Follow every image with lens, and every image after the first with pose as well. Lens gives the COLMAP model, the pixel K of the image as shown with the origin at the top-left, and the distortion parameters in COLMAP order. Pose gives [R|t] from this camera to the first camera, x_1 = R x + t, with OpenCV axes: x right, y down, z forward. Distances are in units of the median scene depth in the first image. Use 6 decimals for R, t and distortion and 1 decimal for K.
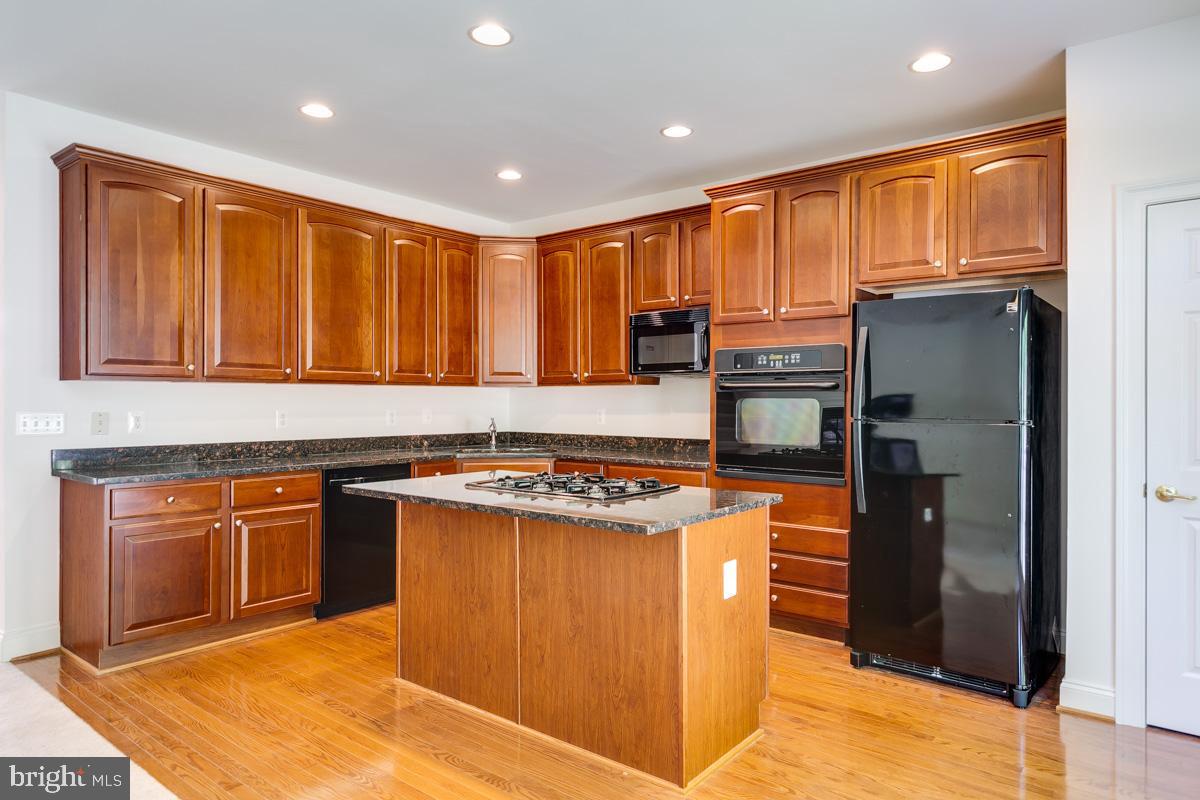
lens RADIAL K [[738.0, 0, 600.0], [0, 738.0, 400.0], [0, 0, 1]] dist [0.004296, 0.000631]
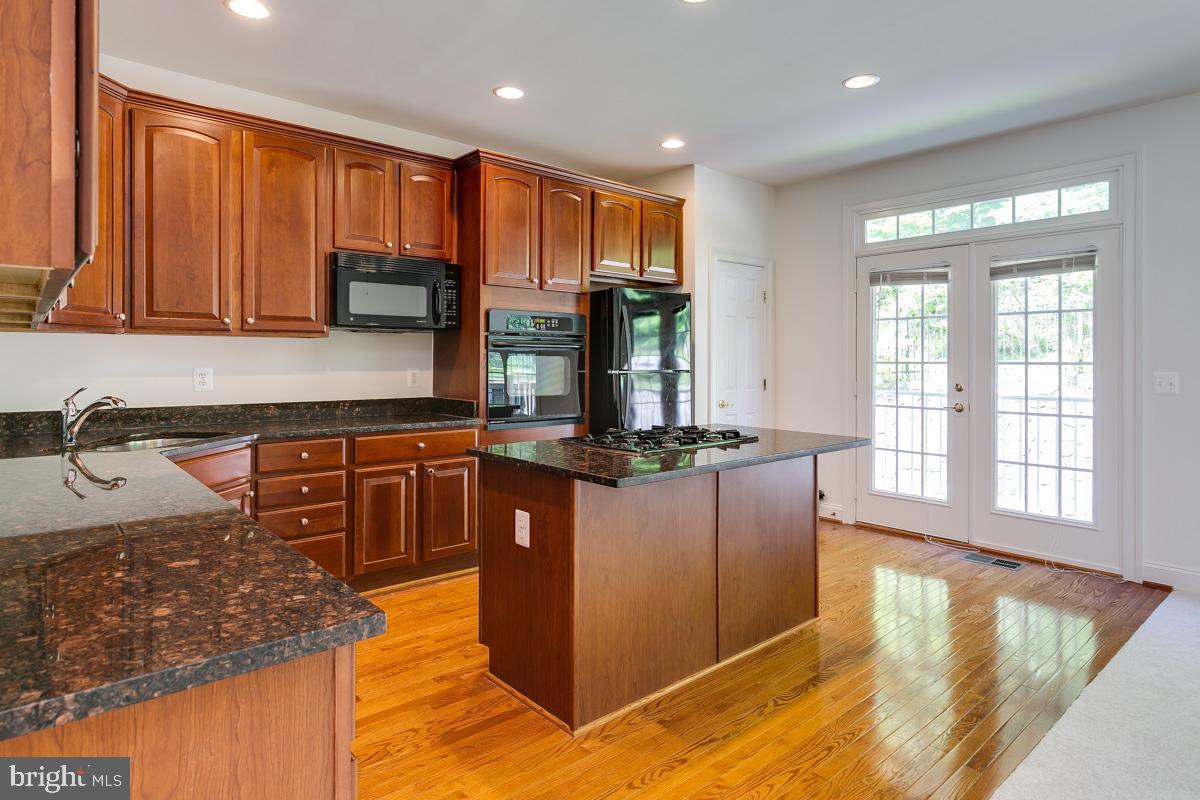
lens RADIAL K [[664.6, 0, 600.5], [0, 664.6, 359.5], [0, 0, 1]] dist [-0.001515, -0.000396]
pose [[0.177101, -0.000619, 0.984192, -0.727359], [-0.005207, 0.999985, 0.001566, 0.000914], [-0.984179, -0.005402, 0.177095, 0.672082]]
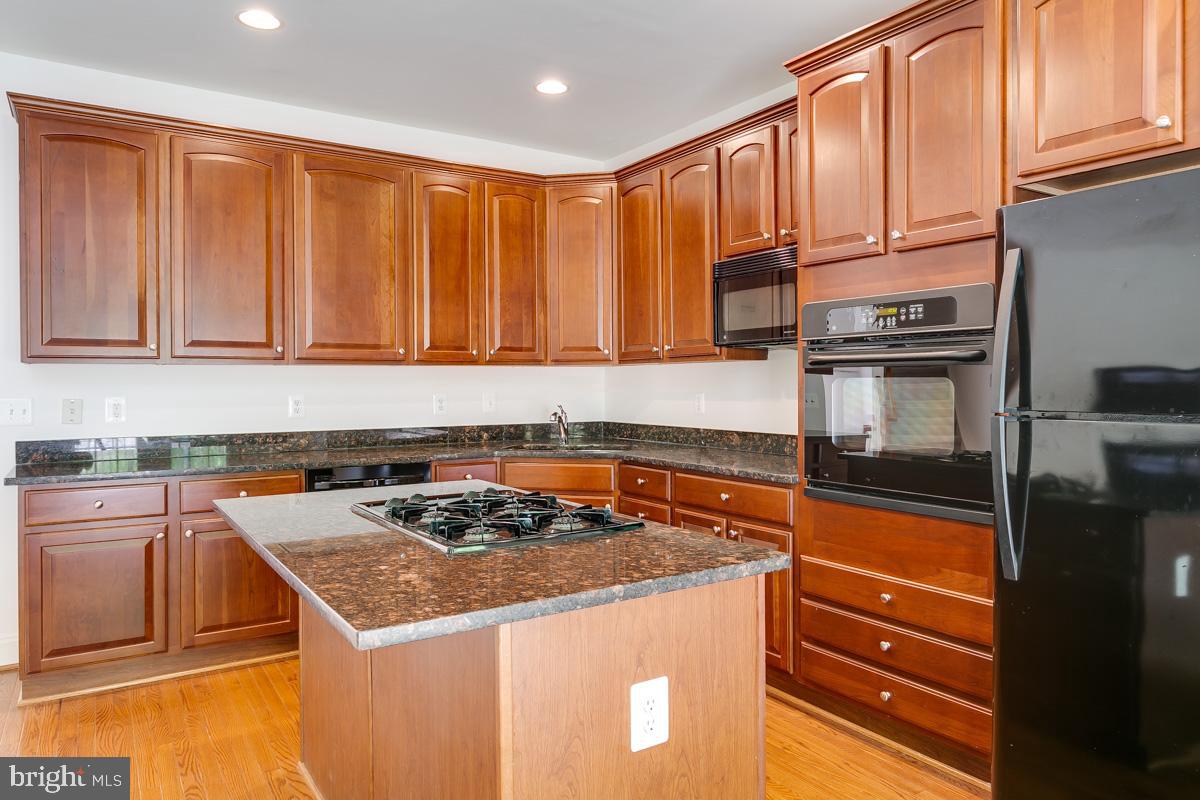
lens RADIAL K [[782.9, 0, 602.3], [0, 782.9, 385.9], [0, 0, 1]] dist [-0.002917, -0.002720]
pose [[0.951937, -0.005083, -0.306252, 0.197296], [0.006908, 0.999964, 0.004876, 0.000058], [0.306216, -0.006757, 0.951938, 0.276065]]
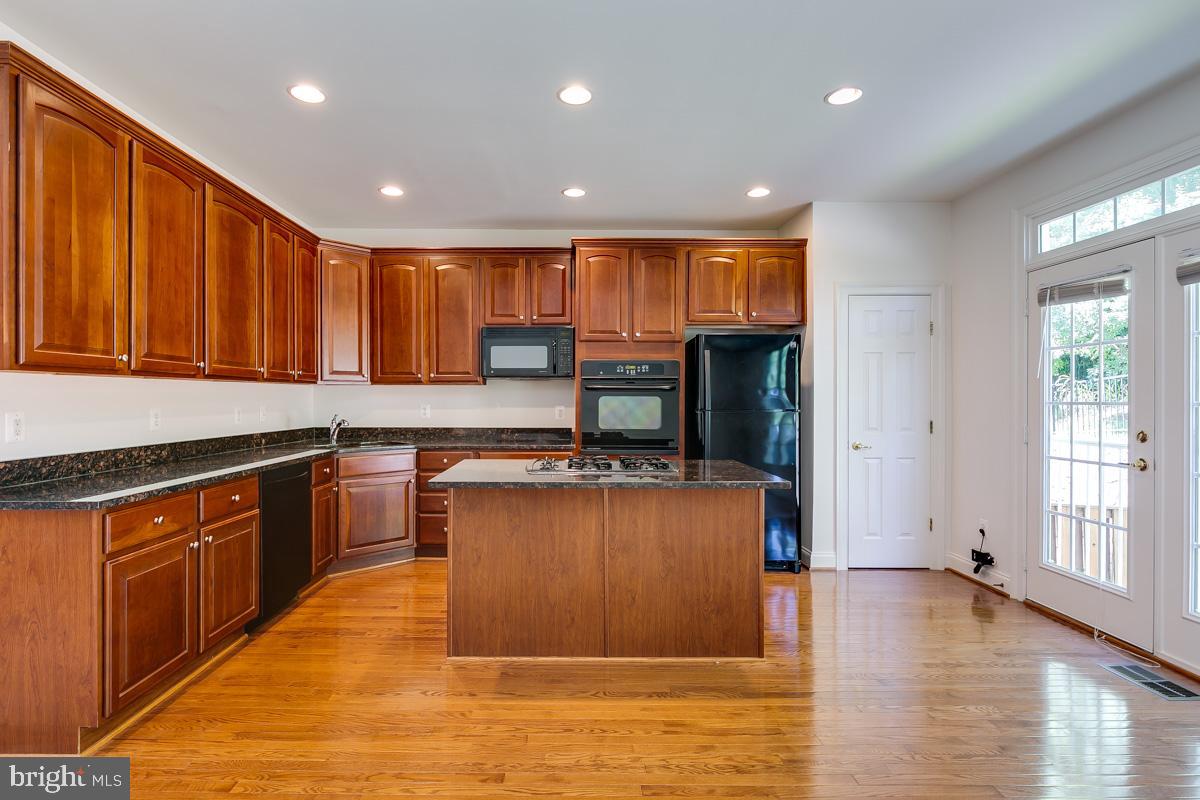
lens RADIAL K [[594.0, 0, 564.1], [0, 594.0, 396.7], [0, 0, 1]] dist [-0.003509, -0.000455]
pose [[0.783696, 0.000485, 0.621144, -0.531691], [-0.000953, 0.999999, 0.000422, -0.001758], [-0.621144, -0.000923, 0.783696, 0.173478]]
